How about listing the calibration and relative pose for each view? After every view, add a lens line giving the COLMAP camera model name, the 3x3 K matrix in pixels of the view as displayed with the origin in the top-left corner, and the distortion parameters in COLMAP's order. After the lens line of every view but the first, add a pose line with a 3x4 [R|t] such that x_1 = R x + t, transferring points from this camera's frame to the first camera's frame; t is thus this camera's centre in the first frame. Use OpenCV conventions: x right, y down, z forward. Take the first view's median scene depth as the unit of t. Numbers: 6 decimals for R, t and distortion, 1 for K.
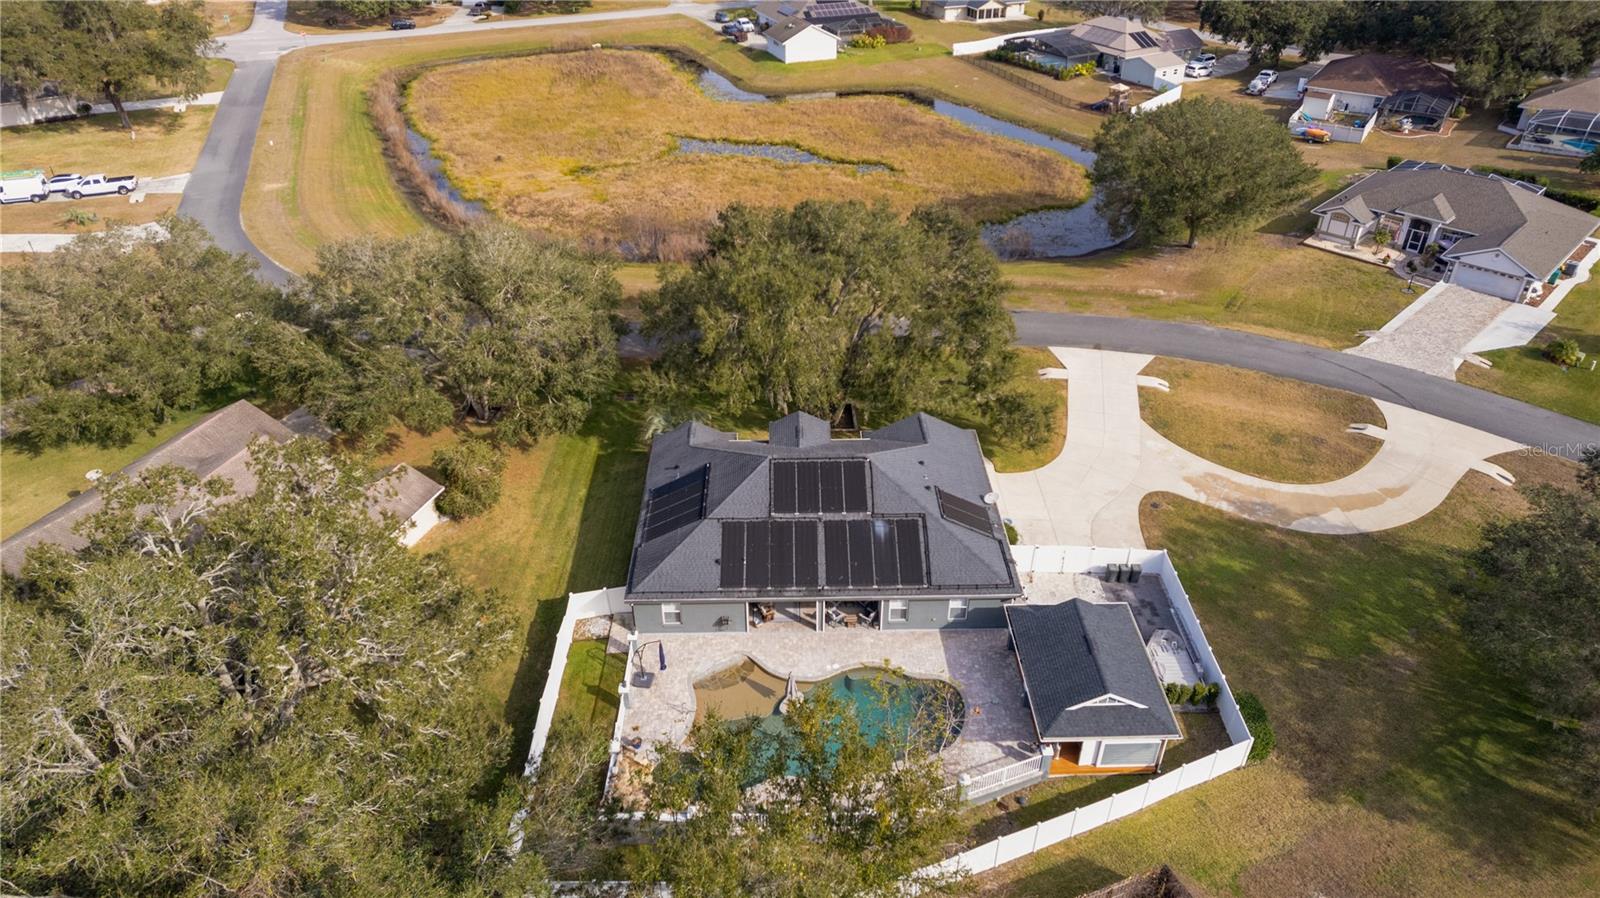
lens RADIAL K [[1032.5, 0, 795.6], [0, 1032.5, 441.3], [0, 0, 1]] dist [-0.077221, 0.068381]
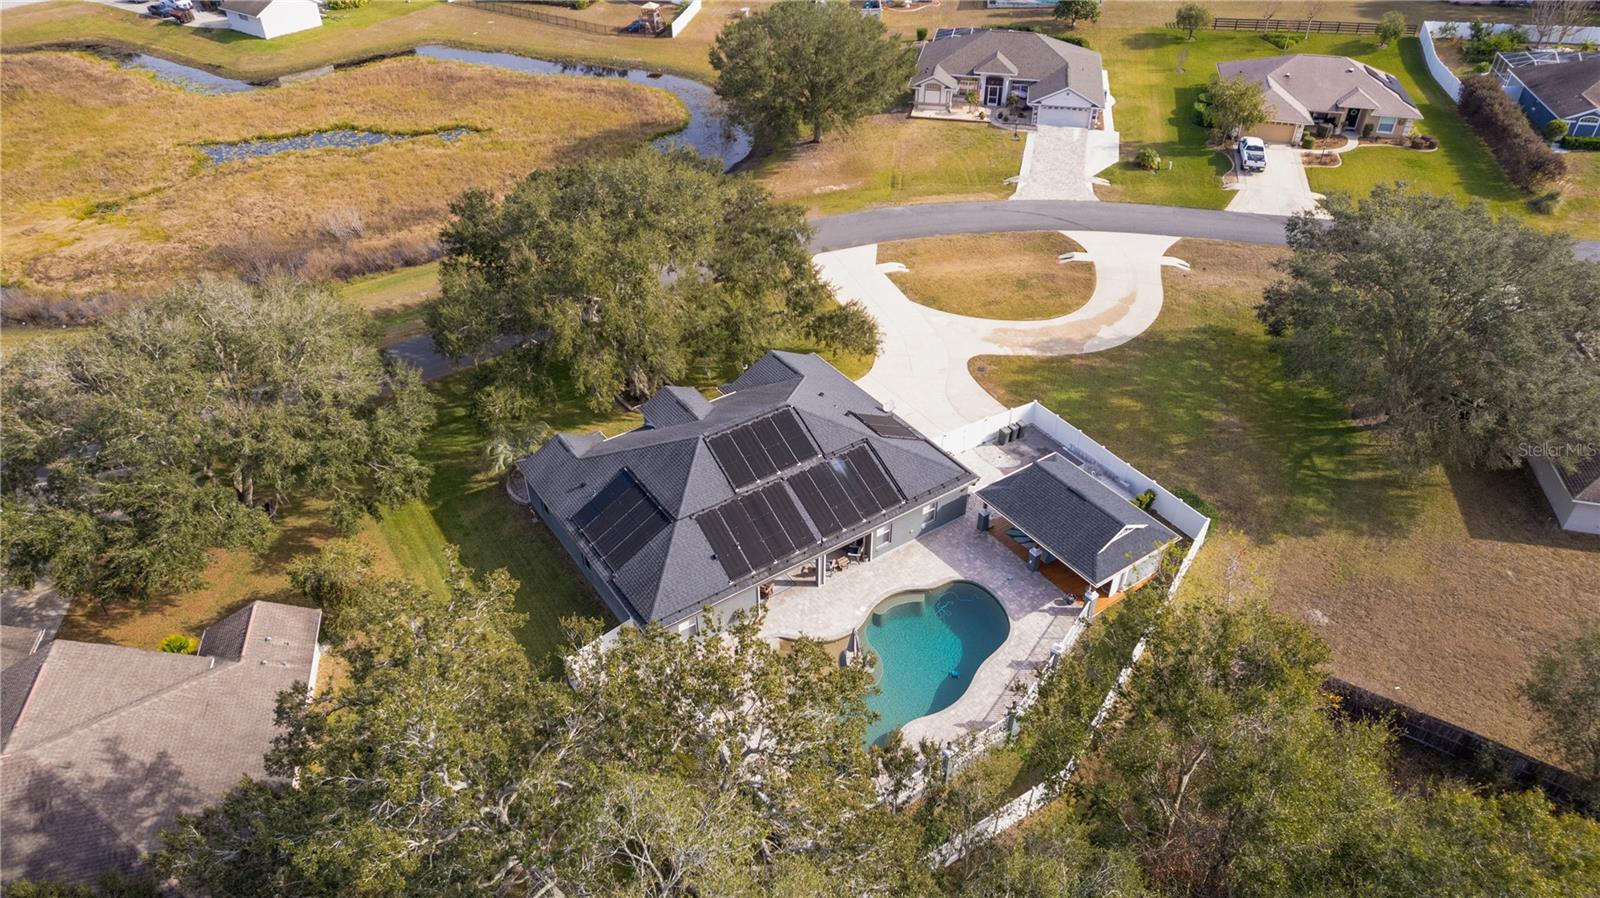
lens RADIAL K [[1032.5, 0, 797.0], [0, 1032.5, 445.7], [0, 0, 1]] dist [-0.077221, 0.068381]
pose [[0.834095, -0.329396, 0.442474, -0.307921], [0.301284, 0.943961, 0.134783, -0.064026], [-0.462075, 0.020889, 0.886595, 0.110863]]
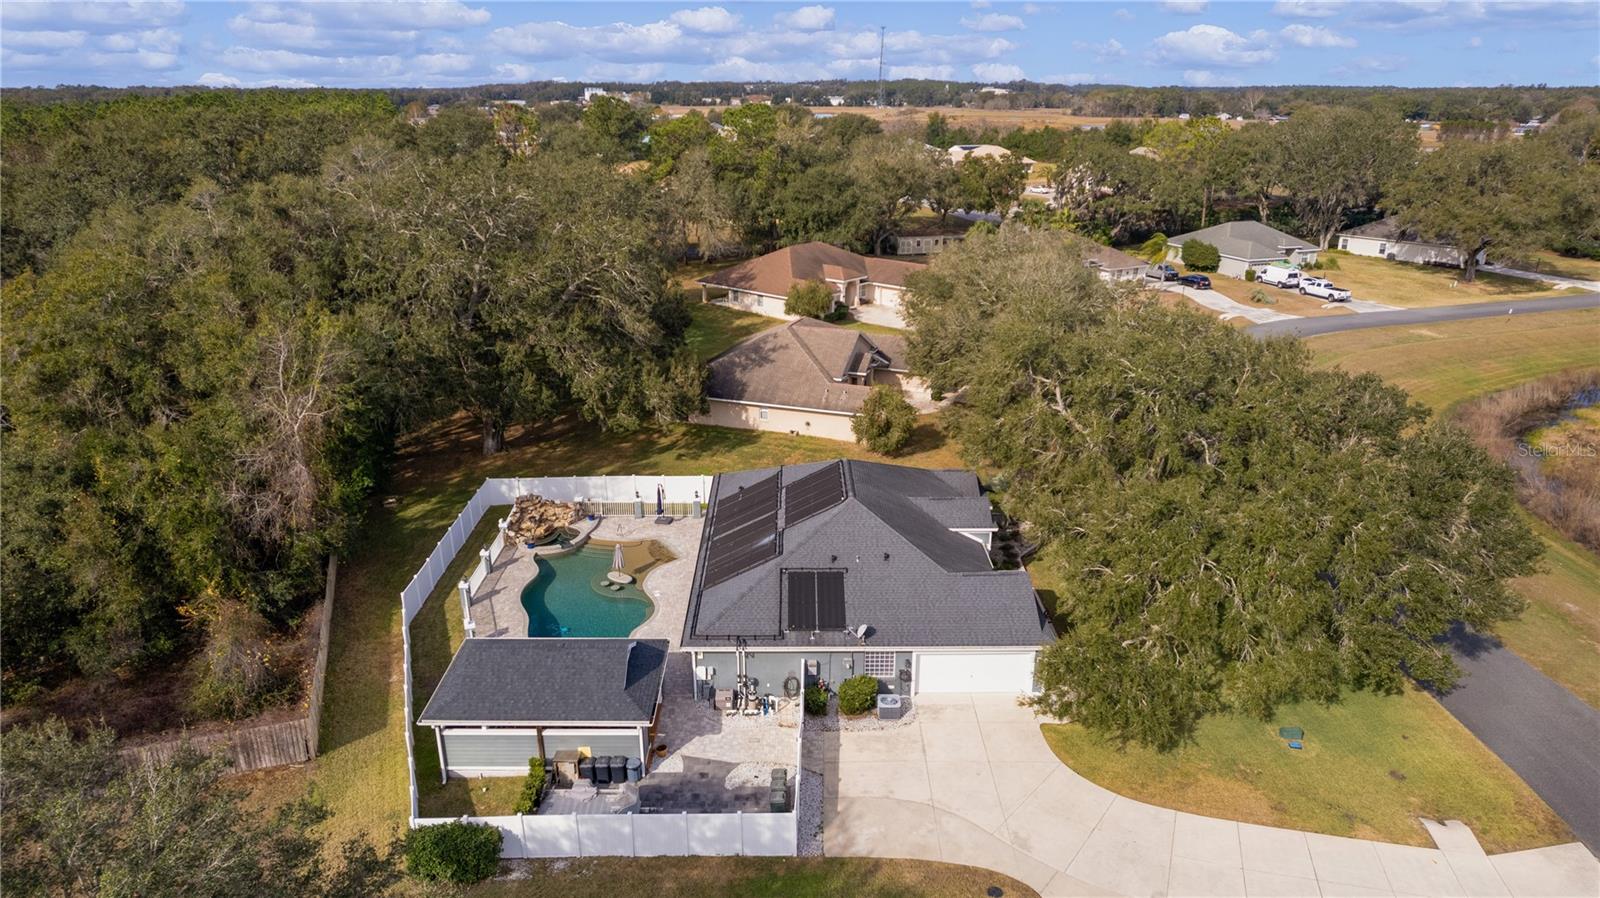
lens RADIAL K [[1032.5, 0, 795.0], [0, 1032.5, 452.1], [0, 0, 1]] dist [-0.077221, 0.068381]
pose [[-0.011001, 0.341123, -0.939954, 0.728152], [-0.541475, 0.788231, 0.292398, -0.203953], [0.840645, 0.512179, 0.176038, 0.660386]]
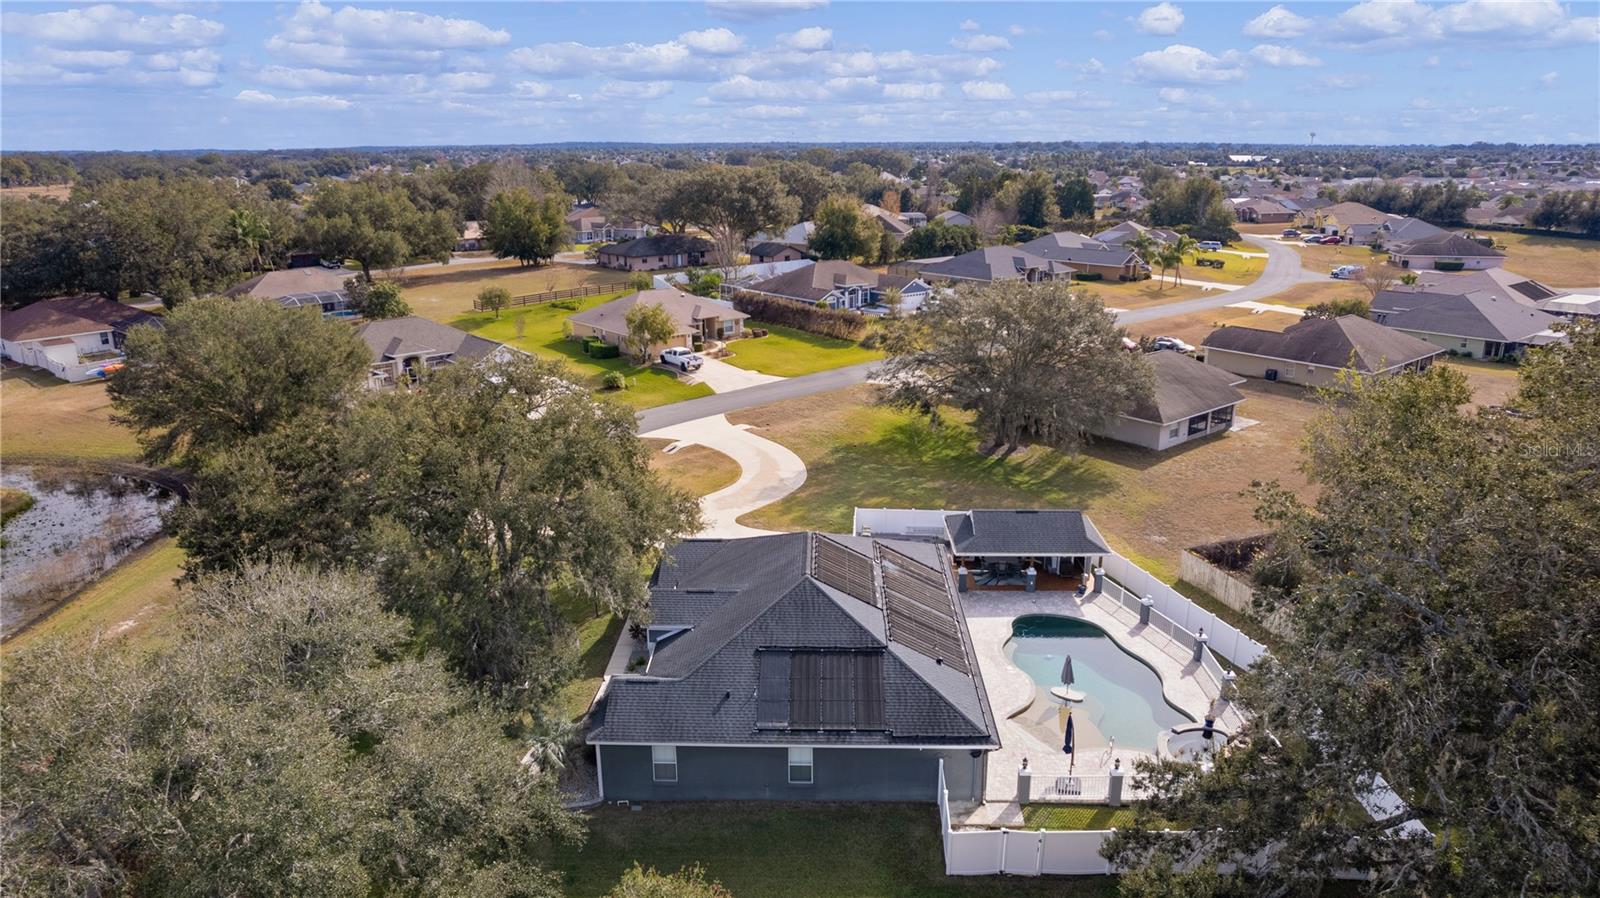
lens RADIAL K [[1032.5, 0, 802.0], [0, 1032.5, 443.9], [0, 0, 1]] dist [-0.077221, 0.068381]
pose [[0.039111, -0.276147, 0.960319, -0.636836], [0.545810, 0.810919, 0.210957, -0.198878], [-0.836996, 0.515901, 0.182439, 0.673667]]
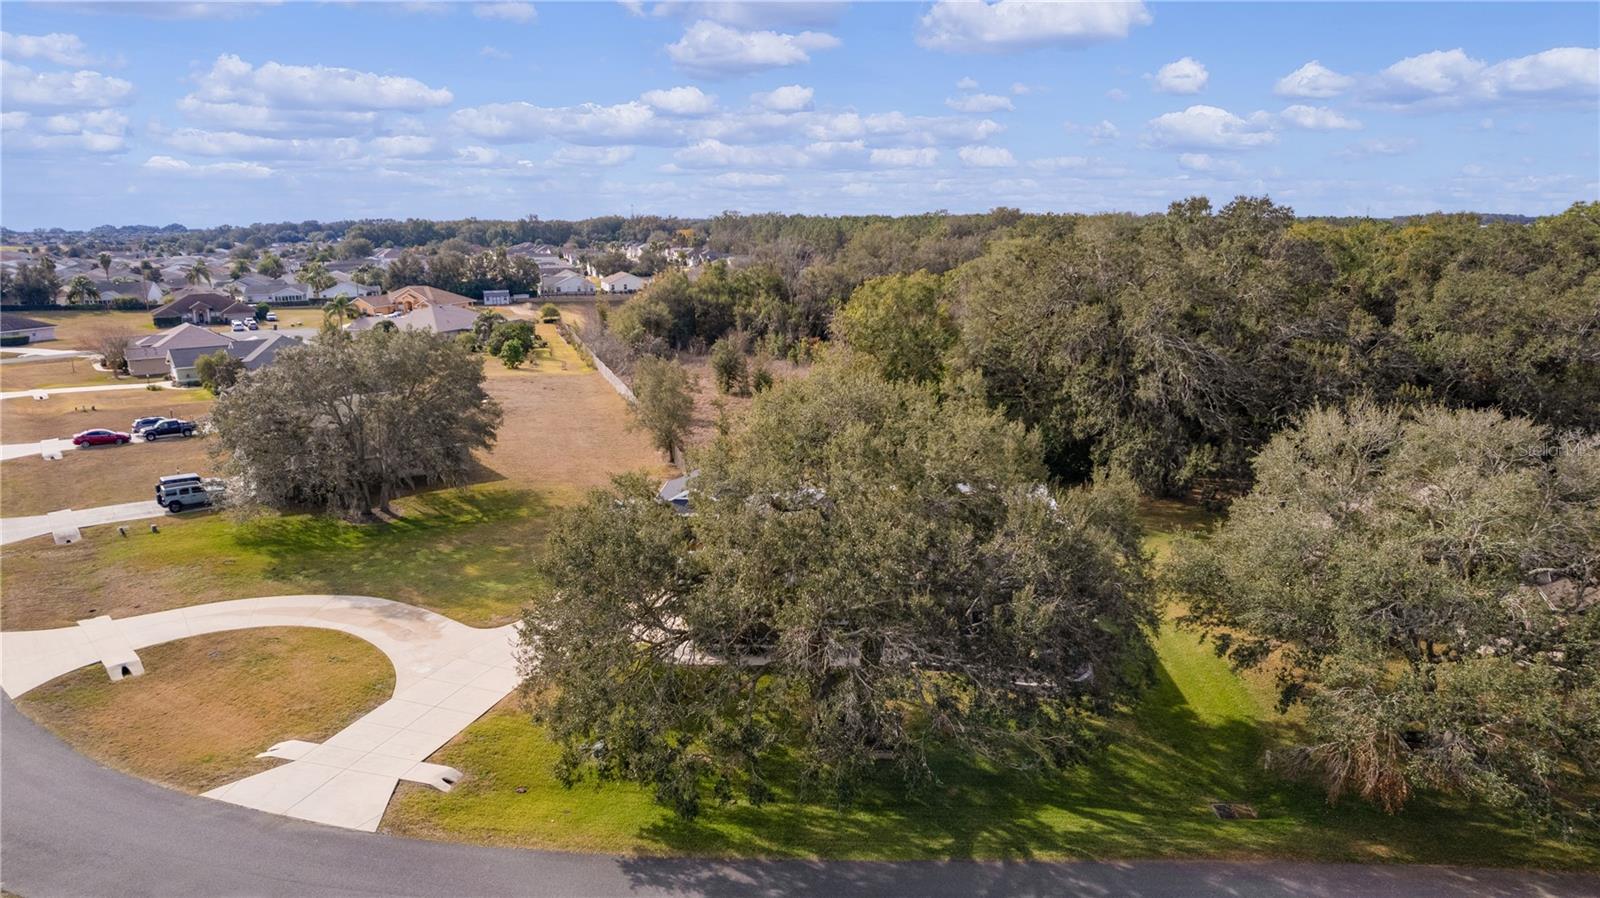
lens RADIAL K [[1029.3, 0, 810.5], [0, 1029.3, 451.2], [0, 0, 1]] dist [-0.040421, 0.018471]
pose [[-0.997691, -0.006991, 0.067555, 0.020191], [0.043341, 0.700285, 0.712547, -0.645698], [-0.052289, 0.713829, -0.698365, 1.432596]]
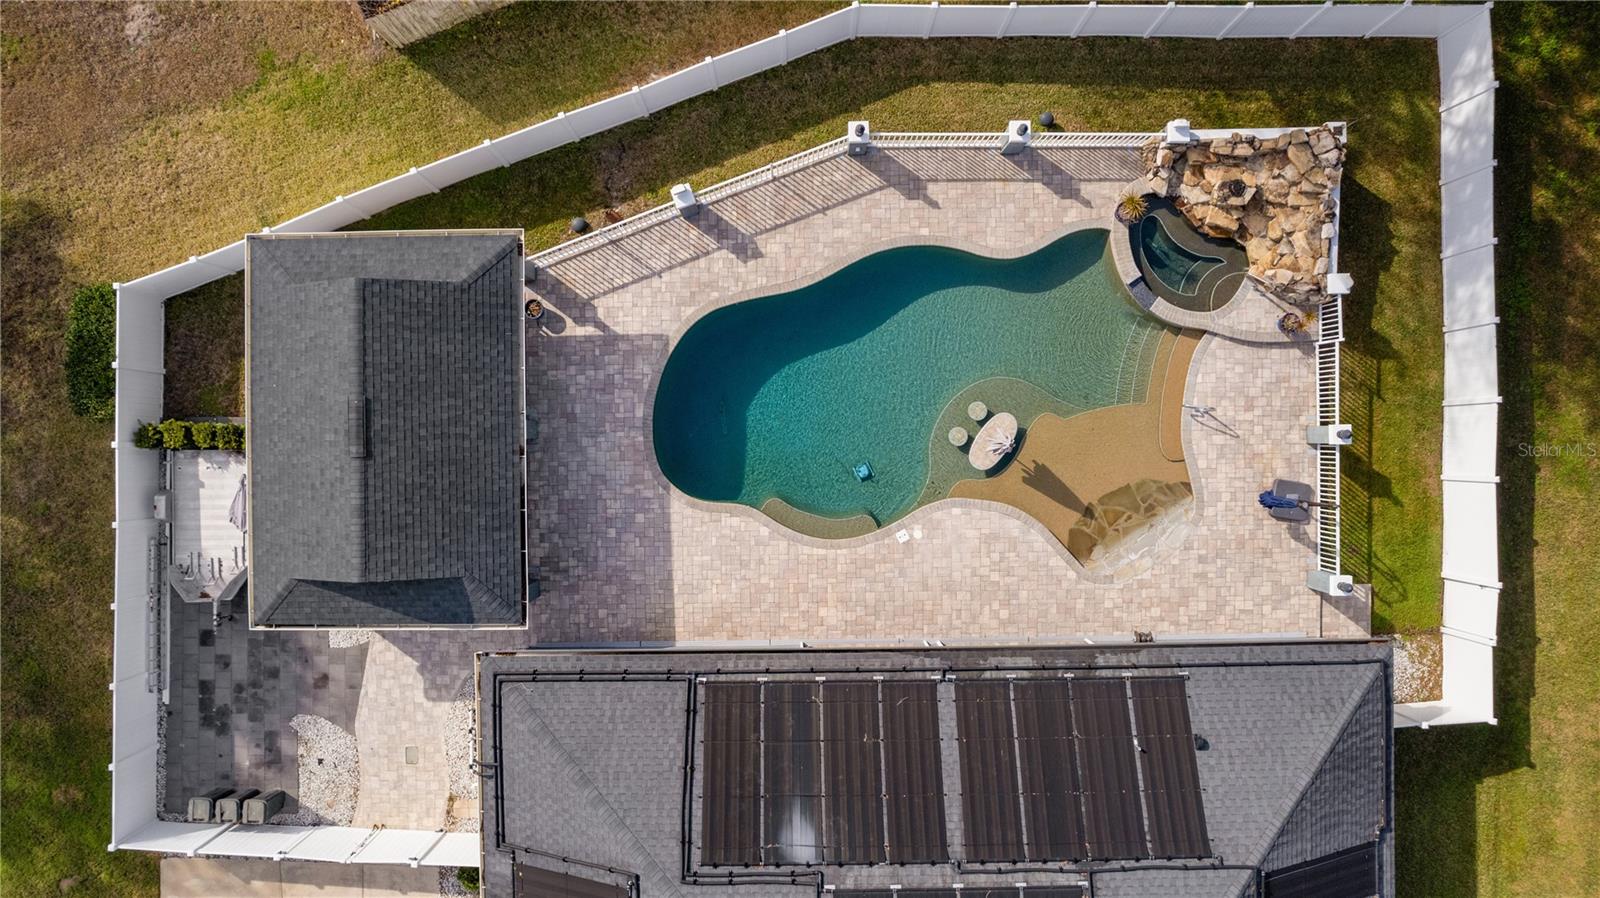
lens RADIAL K [[1032.5, 0, 800.7], [0, 1032.5, 442.5], [0, 0, 1]] dist [-0.077221, 0.068381]
pose [[-0.999985, -0.005426, 0.000352, 0.066983], [0.003263, -0.547104, 0.837058, -0.124925], [-0.004350, 0.837047, 0.547113, 0.534436]]
